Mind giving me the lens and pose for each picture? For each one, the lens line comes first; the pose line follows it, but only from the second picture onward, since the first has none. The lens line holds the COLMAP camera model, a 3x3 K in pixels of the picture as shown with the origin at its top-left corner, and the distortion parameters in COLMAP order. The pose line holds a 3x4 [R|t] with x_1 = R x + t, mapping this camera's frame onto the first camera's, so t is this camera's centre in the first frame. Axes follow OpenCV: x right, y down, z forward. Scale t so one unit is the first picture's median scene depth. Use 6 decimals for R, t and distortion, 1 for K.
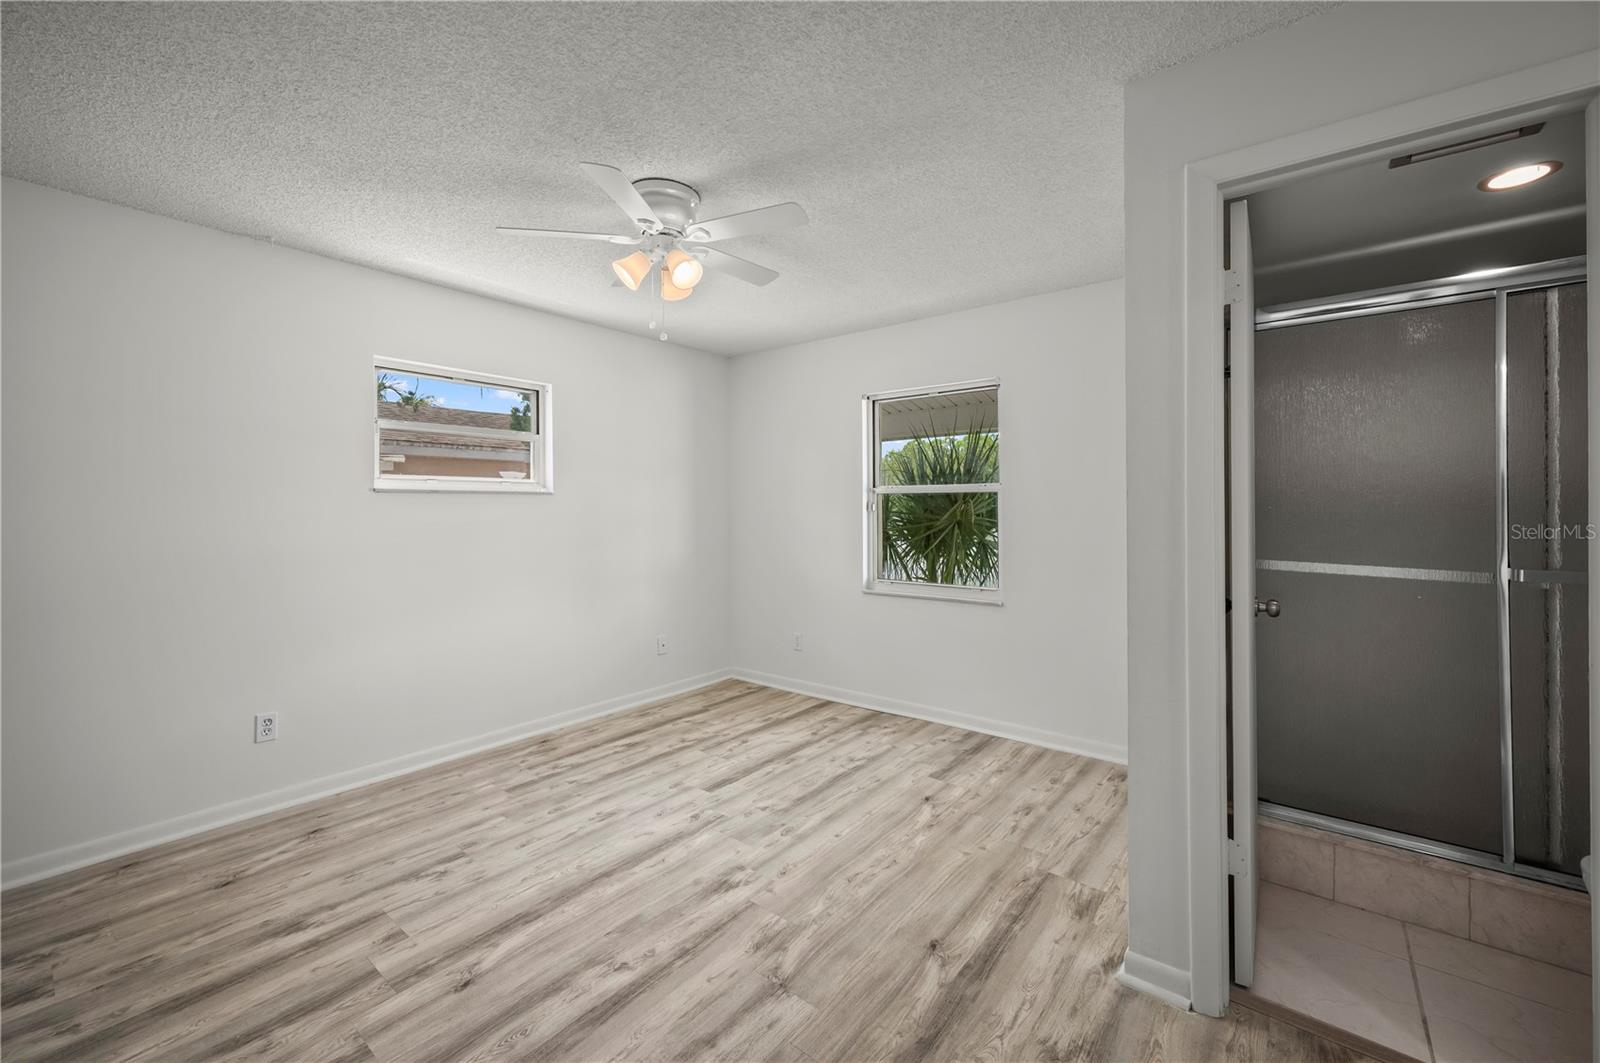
lens RADIAL K [[645.2, 0, 808.8], [0, 645.2, 500.7], [0, 0, 1]] dist [0.000703, 0.000145]
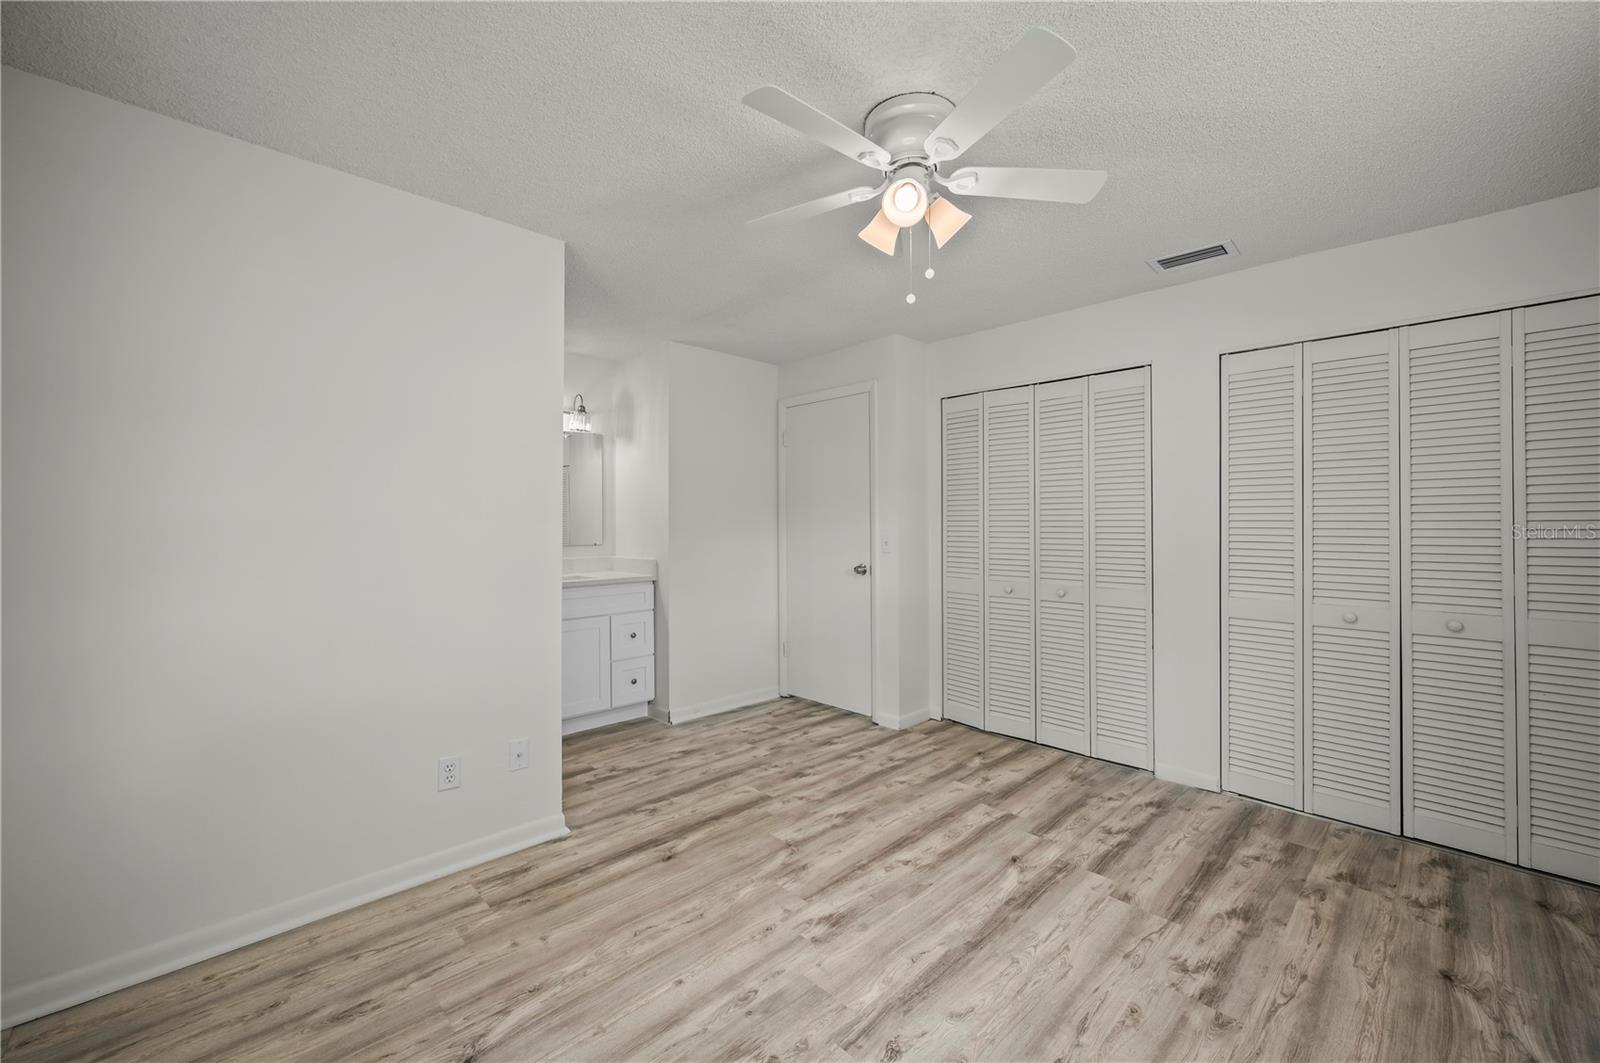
lens RADIAL K [[636.0, 0, 795.4], [0, 636.0, 523.9], [0, 0, 1]] dist [-0.000697, 0.000687]
pose [[-0.989164, 0.005303, 0.146720, -0.217465], [0.003598, 0.999923, -0.011885, 0.032232], [-0.146772, -0.011229, -0.989107, 1.957364]]
